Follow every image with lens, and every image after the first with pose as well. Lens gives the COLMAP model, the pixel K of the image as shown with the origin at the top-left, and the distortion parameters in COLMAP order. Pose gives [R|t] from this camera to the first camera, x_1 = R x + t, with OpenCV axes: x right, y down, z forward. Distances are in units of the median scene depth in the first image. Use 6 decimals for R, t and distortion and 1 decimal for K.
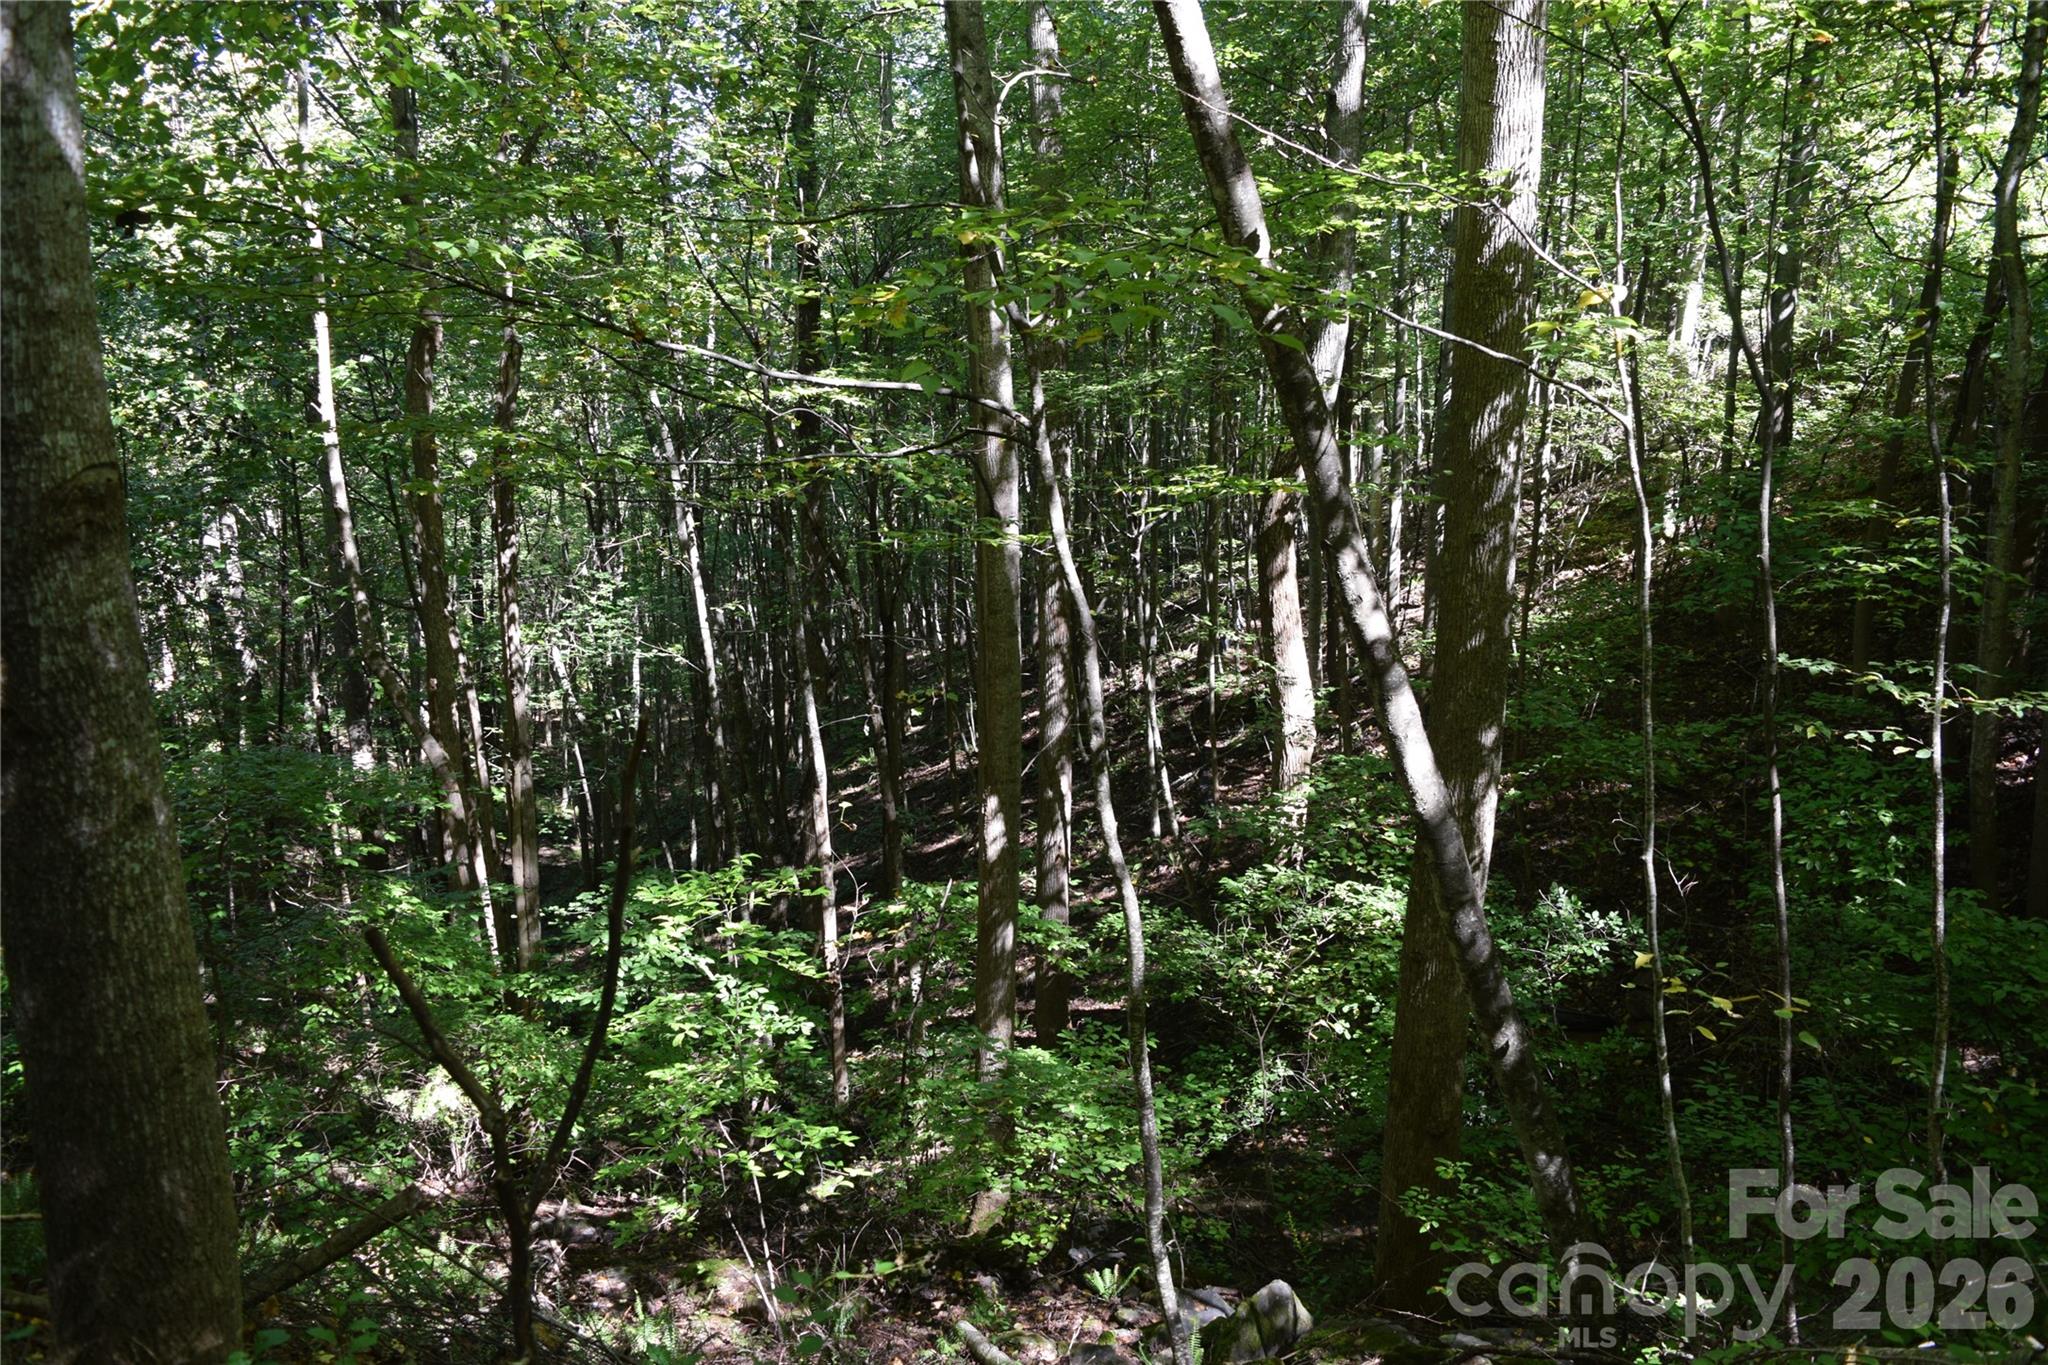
lens RADIAL K [[1588.2, 0, 1026.4], [0, 1588.2, 670.1], [0, 0, 1]] dist [-0.013775, 0.008577]
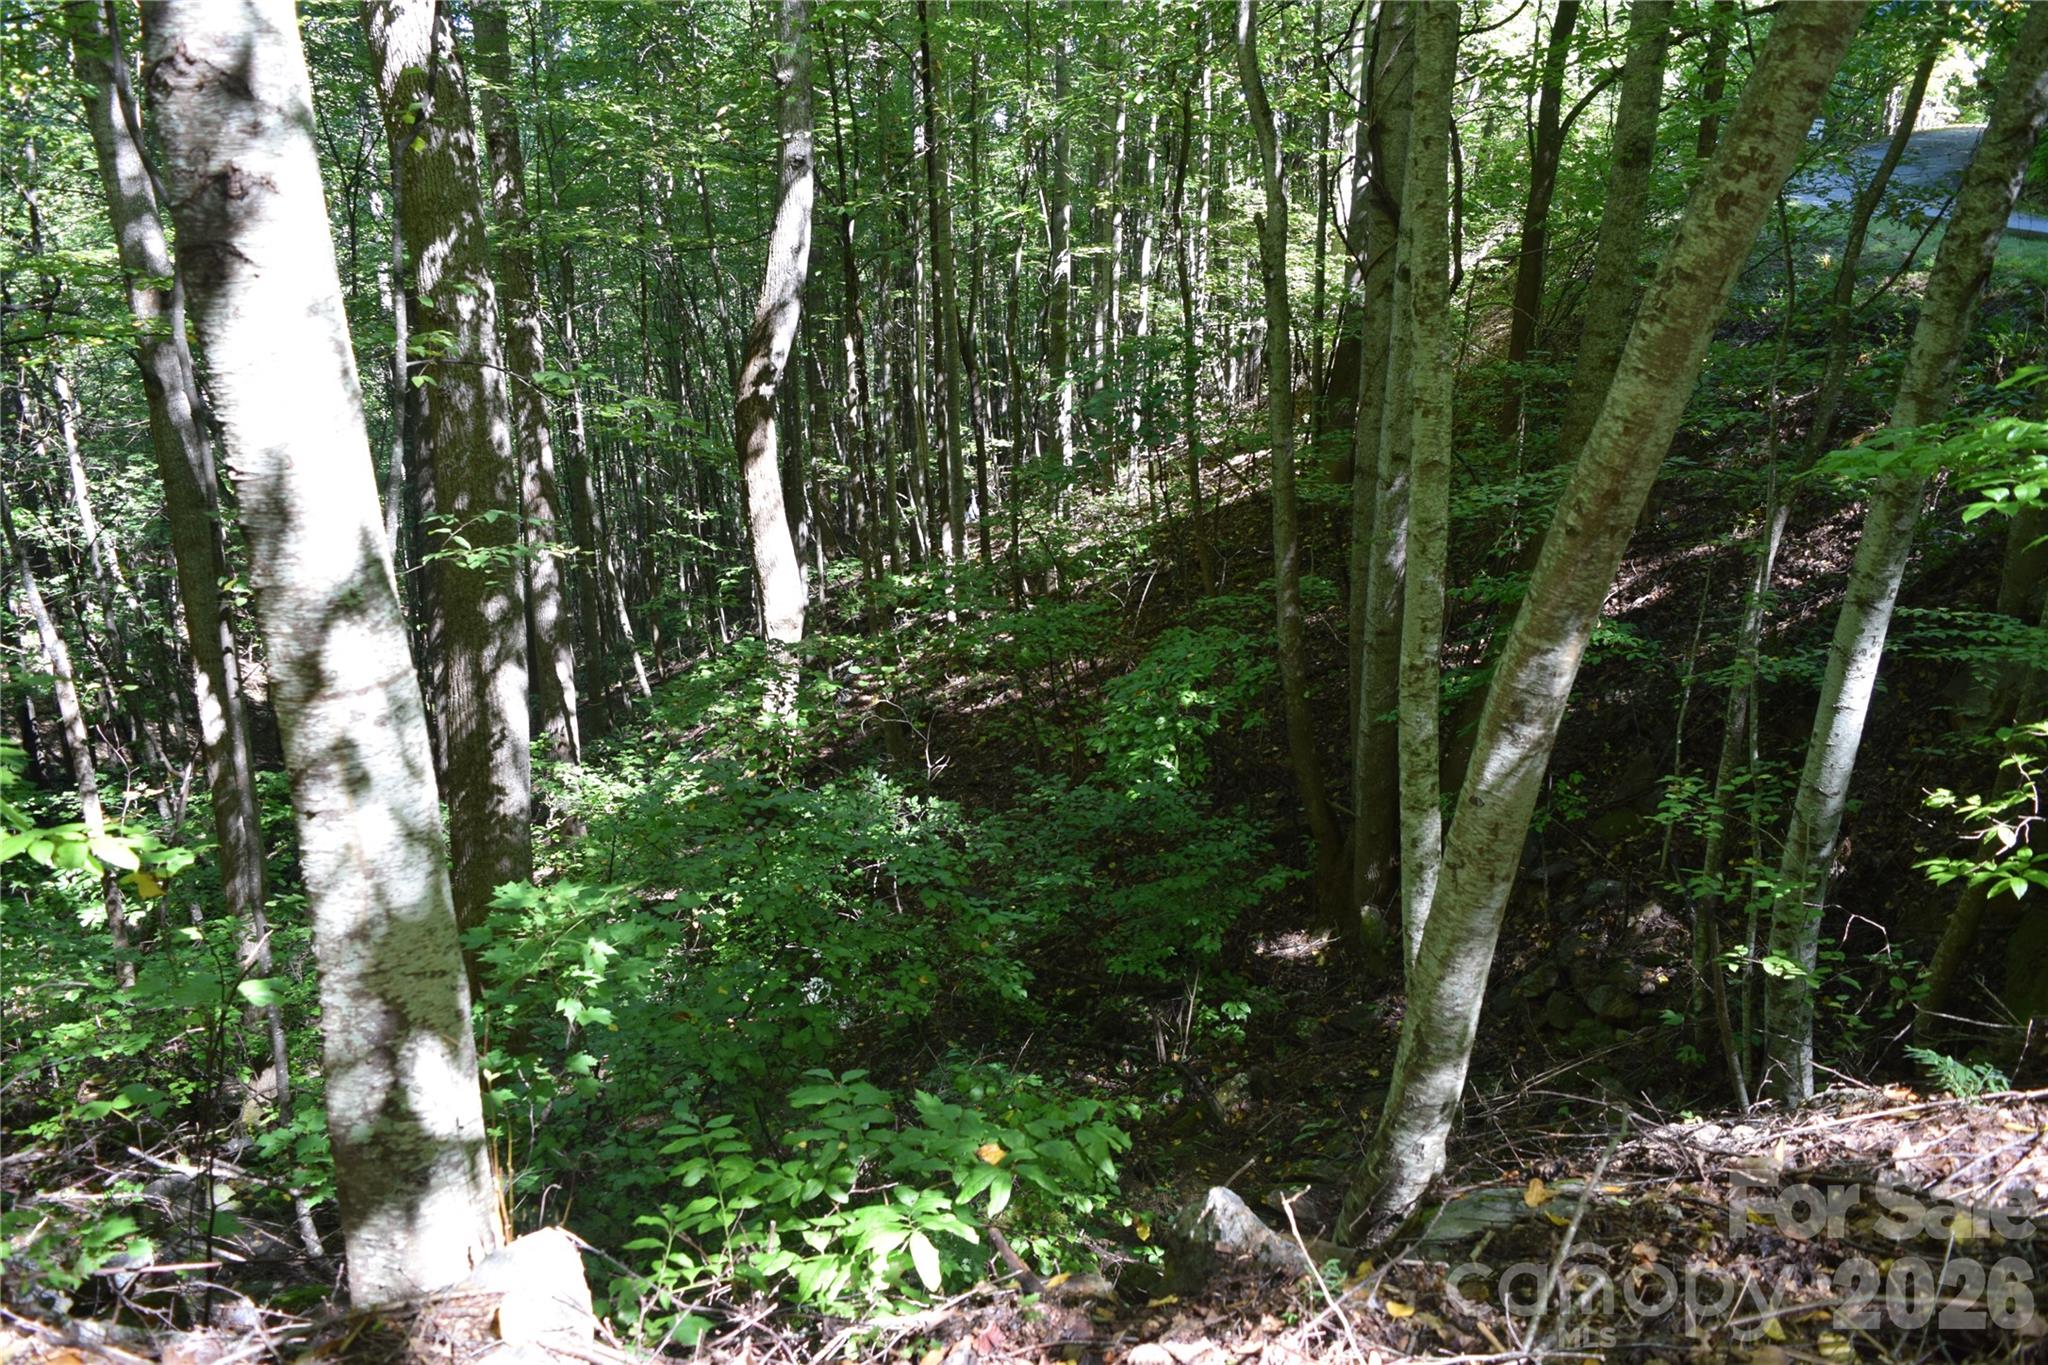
lens RADIAL K [[1588.2, 0, 1026.4], [0, 1588.2, 670.1], [0, 0, 1]] dist [-0.013775, 0.008577]
pose [[0.999499, -0.004541, 0.031339, 0.351766], [0.002408, 0.997698, 0.067771, 0.007837], [-0.031574, -0.067661, 0.997209, 0.027026]]
